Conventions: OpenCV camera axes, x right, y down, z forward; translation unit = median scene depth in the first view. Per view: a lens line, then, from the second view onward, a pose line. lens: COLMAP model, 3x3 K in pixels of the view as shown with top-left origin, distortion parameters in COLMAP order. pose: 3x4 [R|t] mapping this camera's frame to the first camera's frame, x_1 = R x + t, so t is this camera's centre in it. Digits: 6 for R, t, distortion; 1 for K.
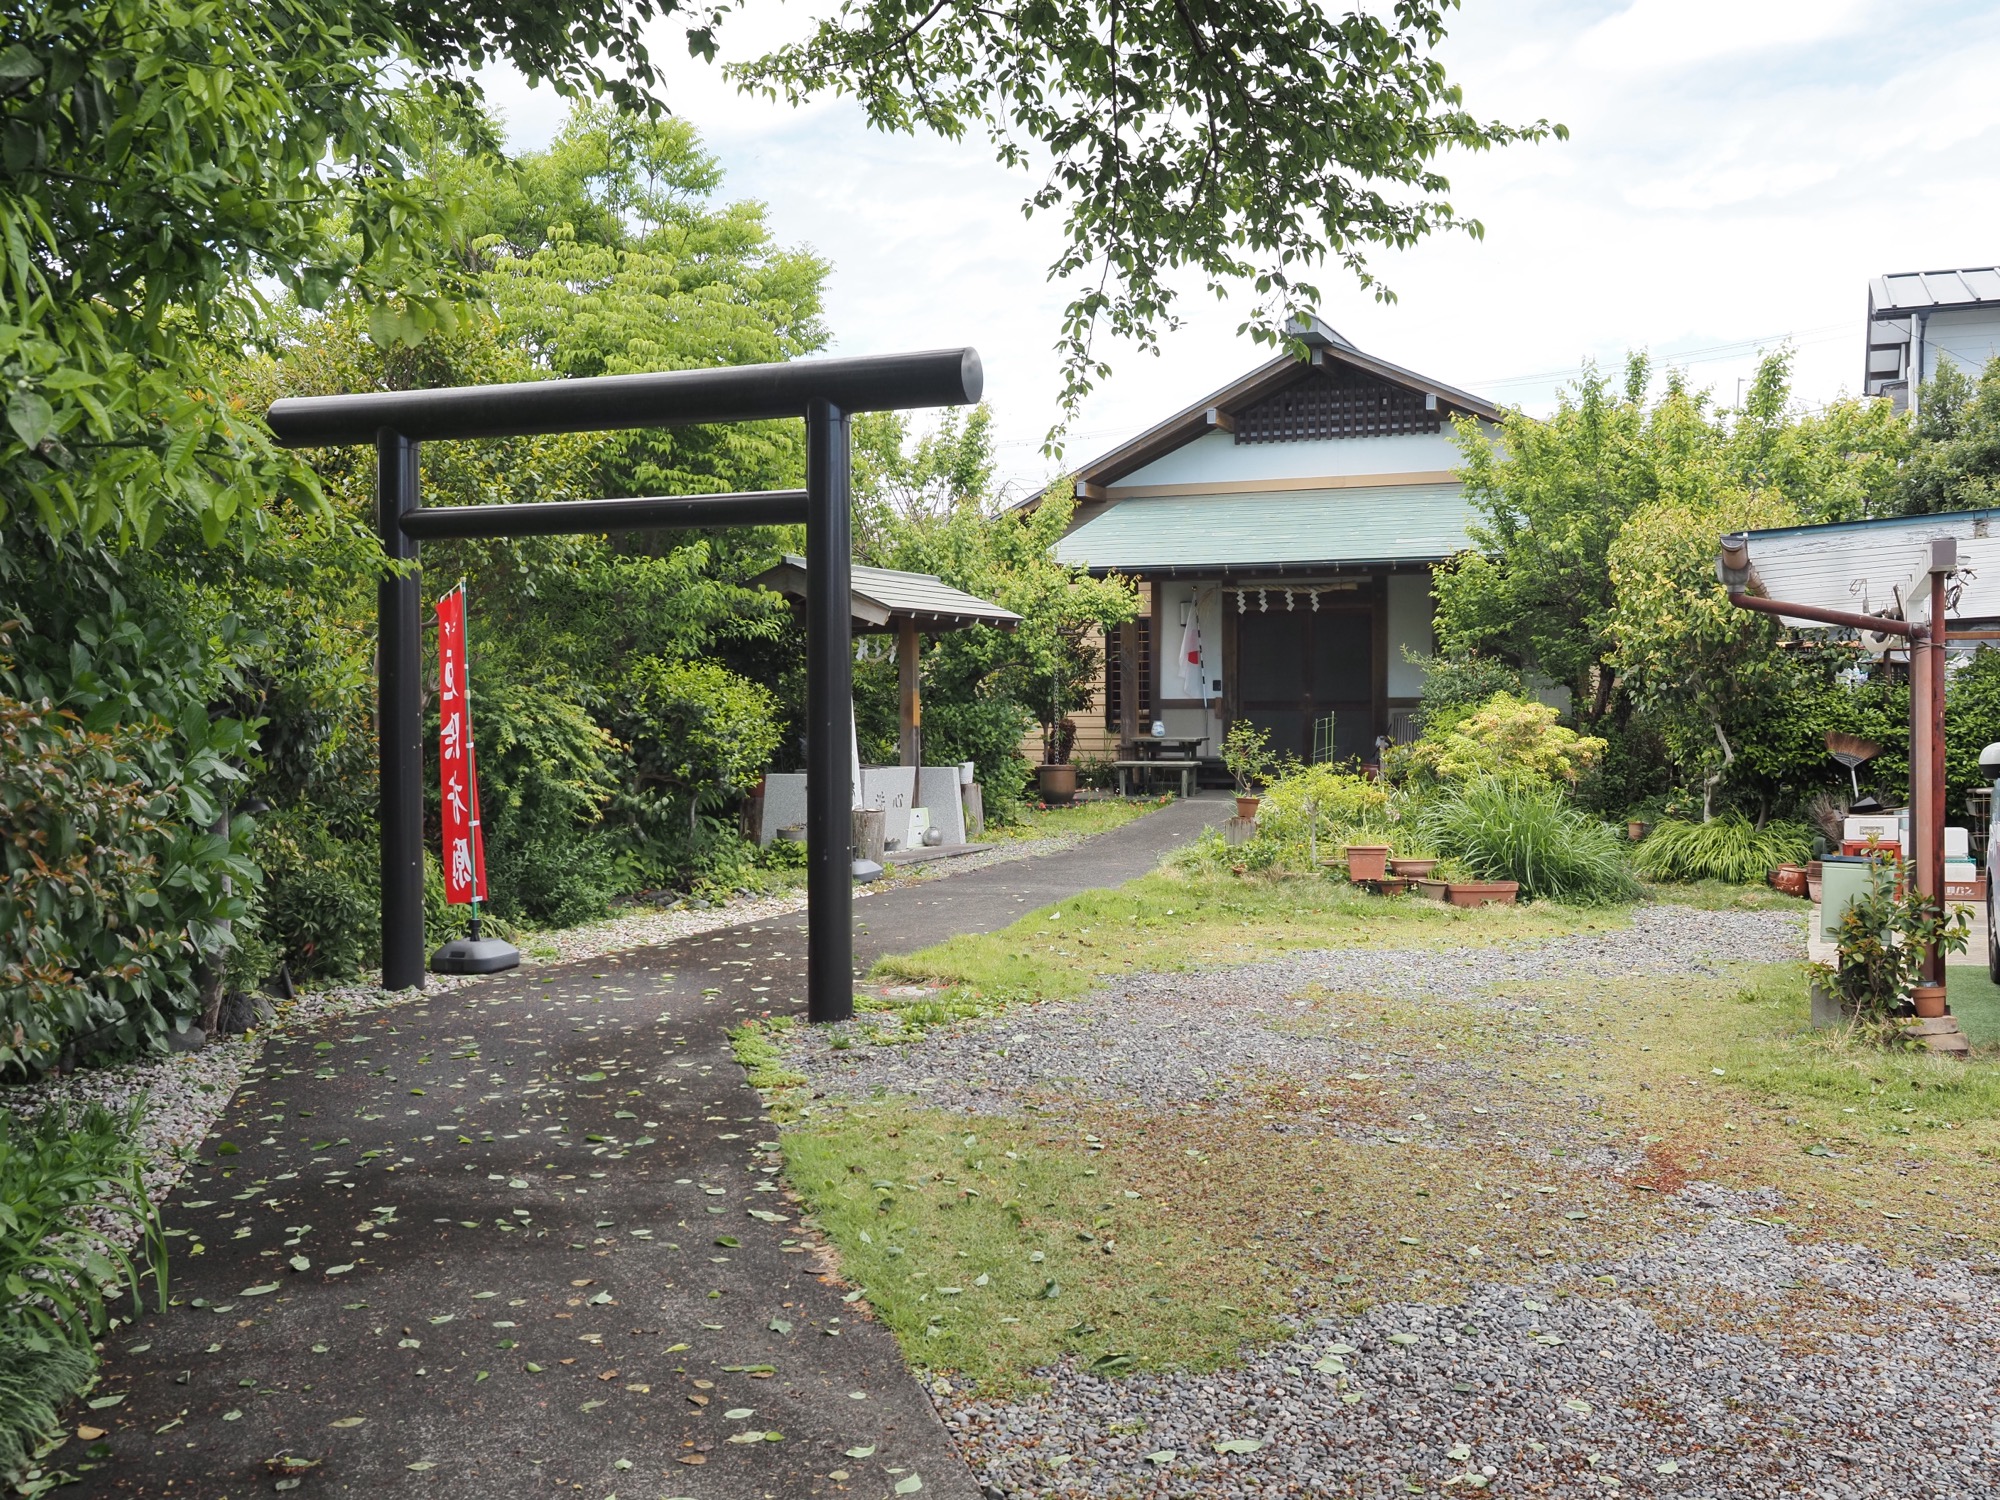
lens RADIAL K [[1973.2, 0, 993.6], [0, 1973.2, 757.8], [0, 0, 1]] dist [0.005541, 0.000000]
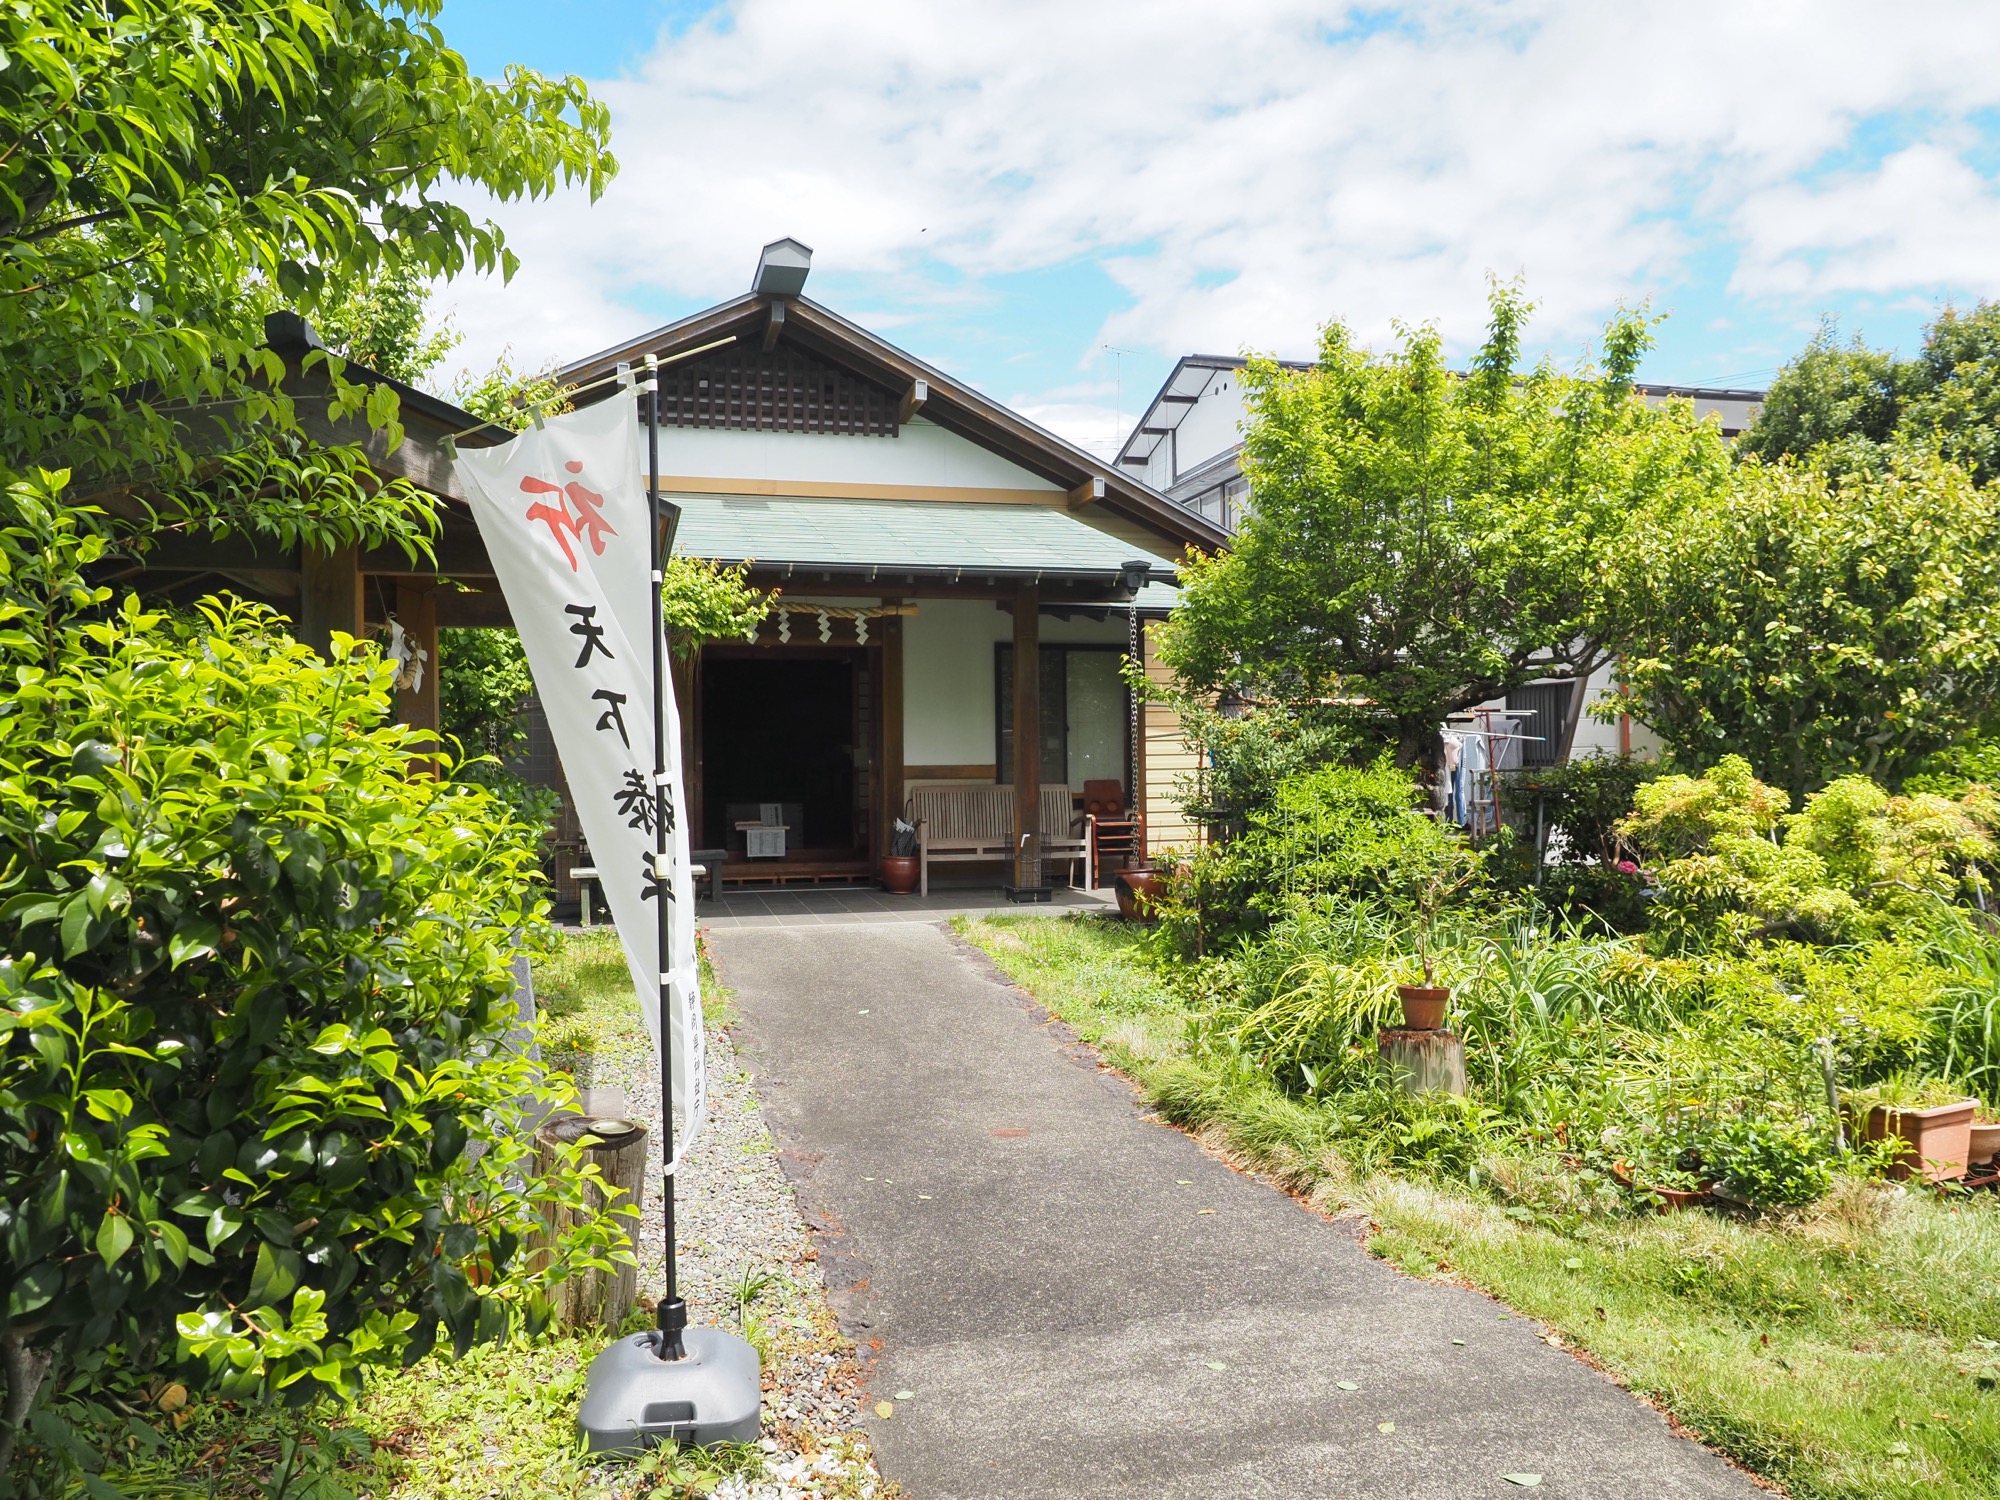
lens RADIAL K [[1459.2, 0, 992.4], [0, 1459.2, 729.3], [0, 0, 1]] dist [-0.000398, 0.000992]
pose [[0.797522, 0.010727, 0.603194, -0.158119], [0.021376, 0.998712, -0.046023, -0.026527], [-0.602911, 0.049598, 0.796266, 0.784816]]
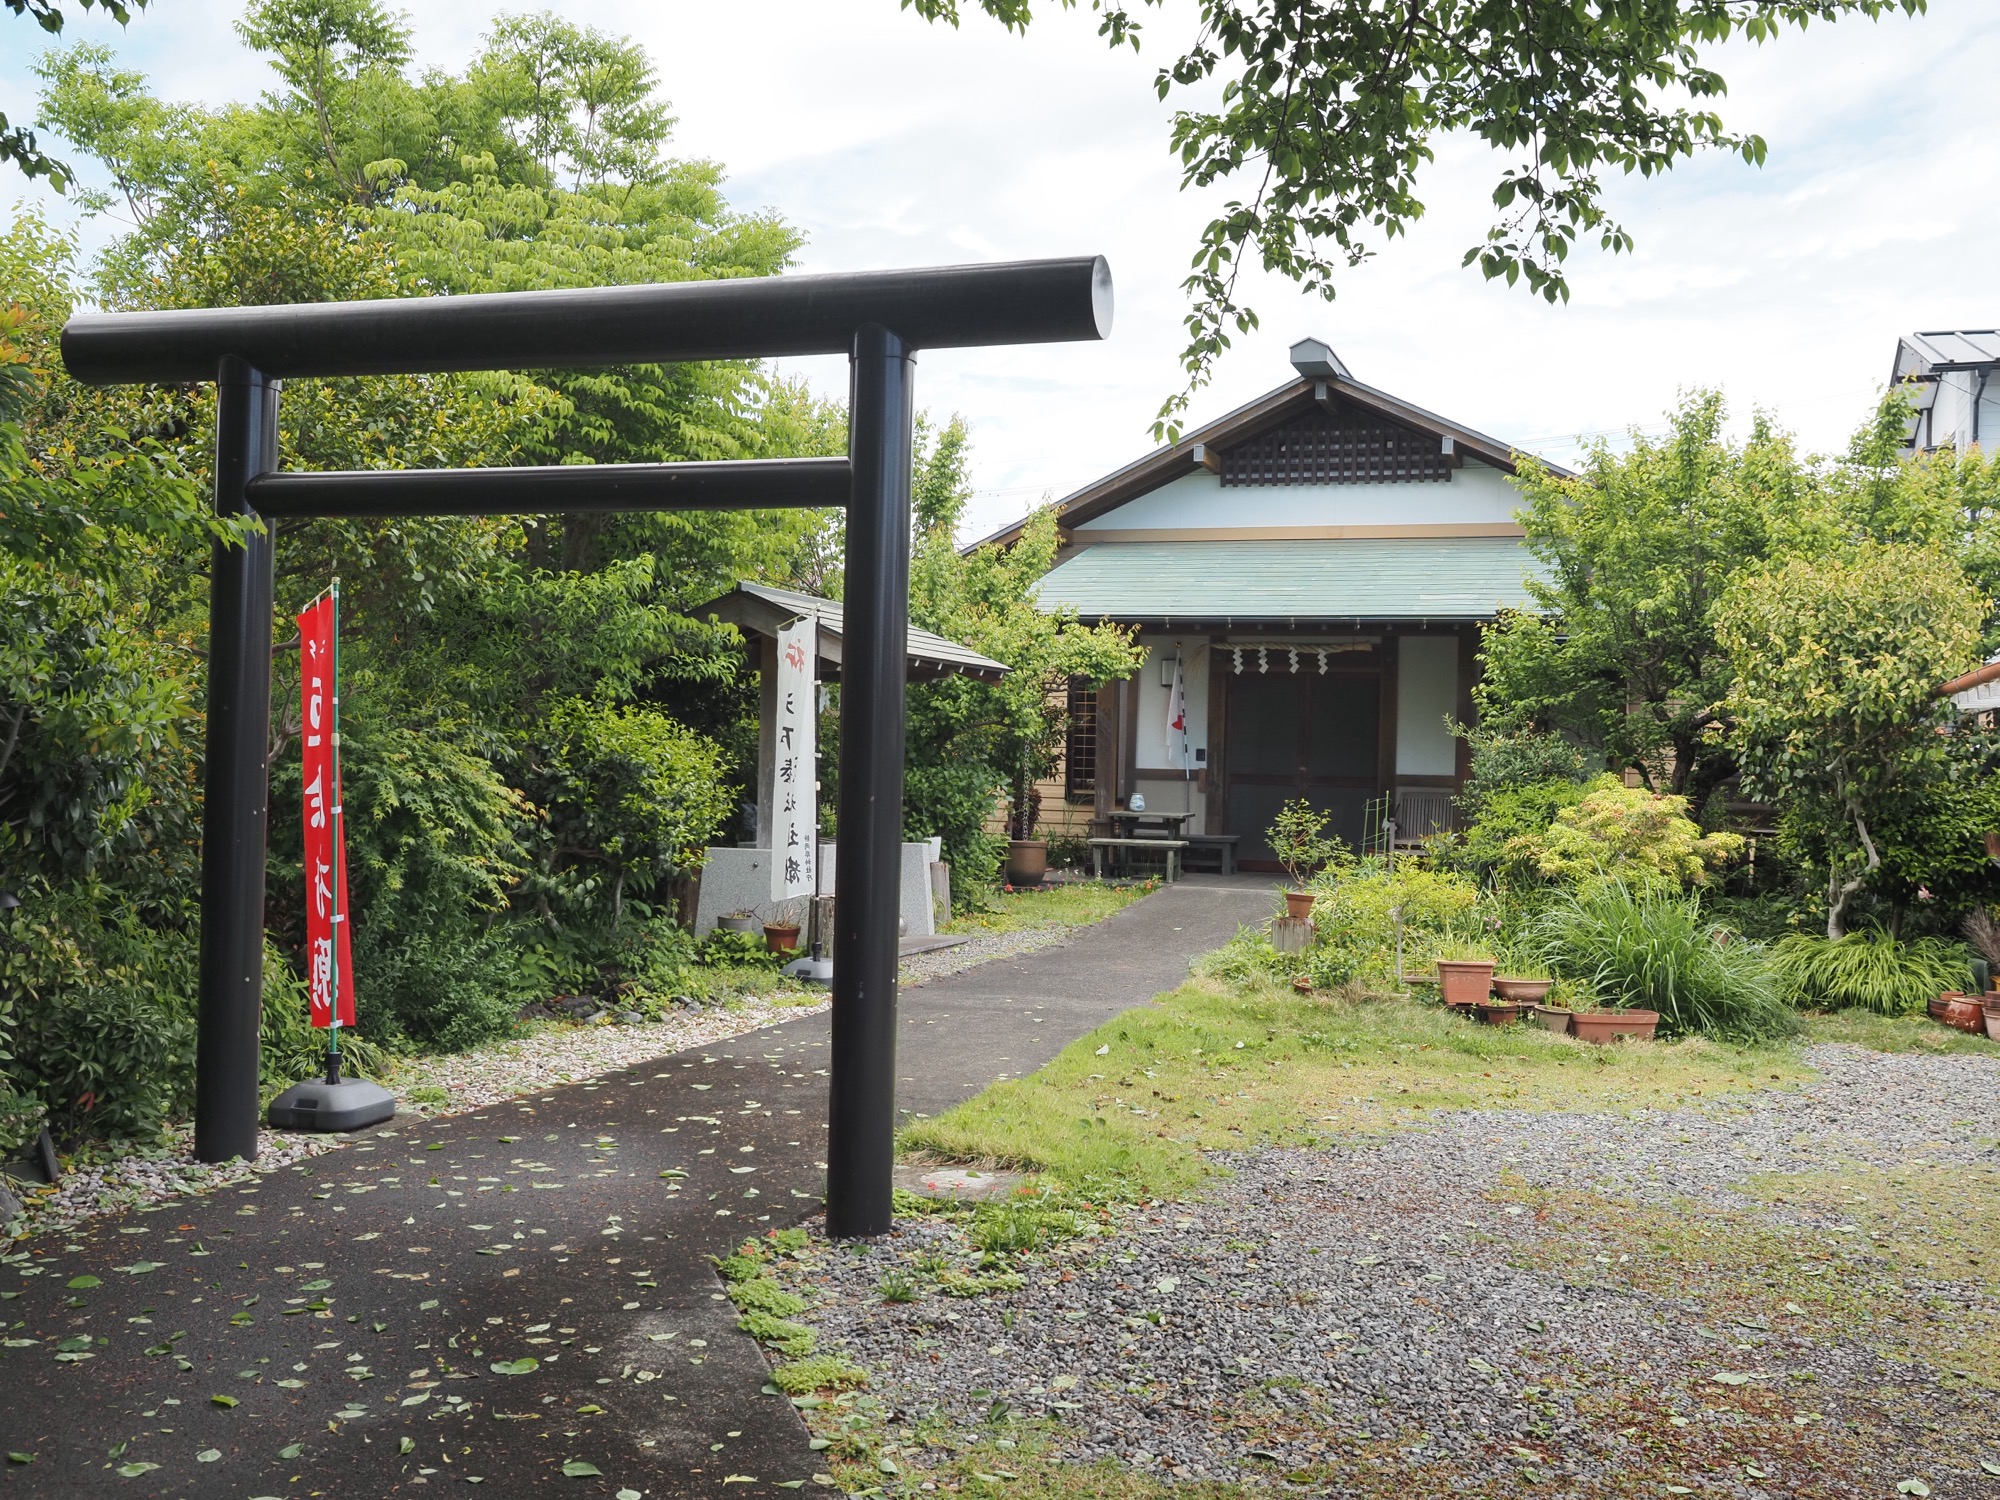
lens RADIAL K [[1973.2, 0, 997.0], [0, 1973.2, 758.1], [0, 0, 1]] dist [0.005541, 0.000000]
pose [[0.997625, 0.030045, 0.061987, -0.049426], [-0.028072, 0.999079, -0.032456, -0.006056], [-0.062905, 0.030639, 0.997549, 0.187418]]
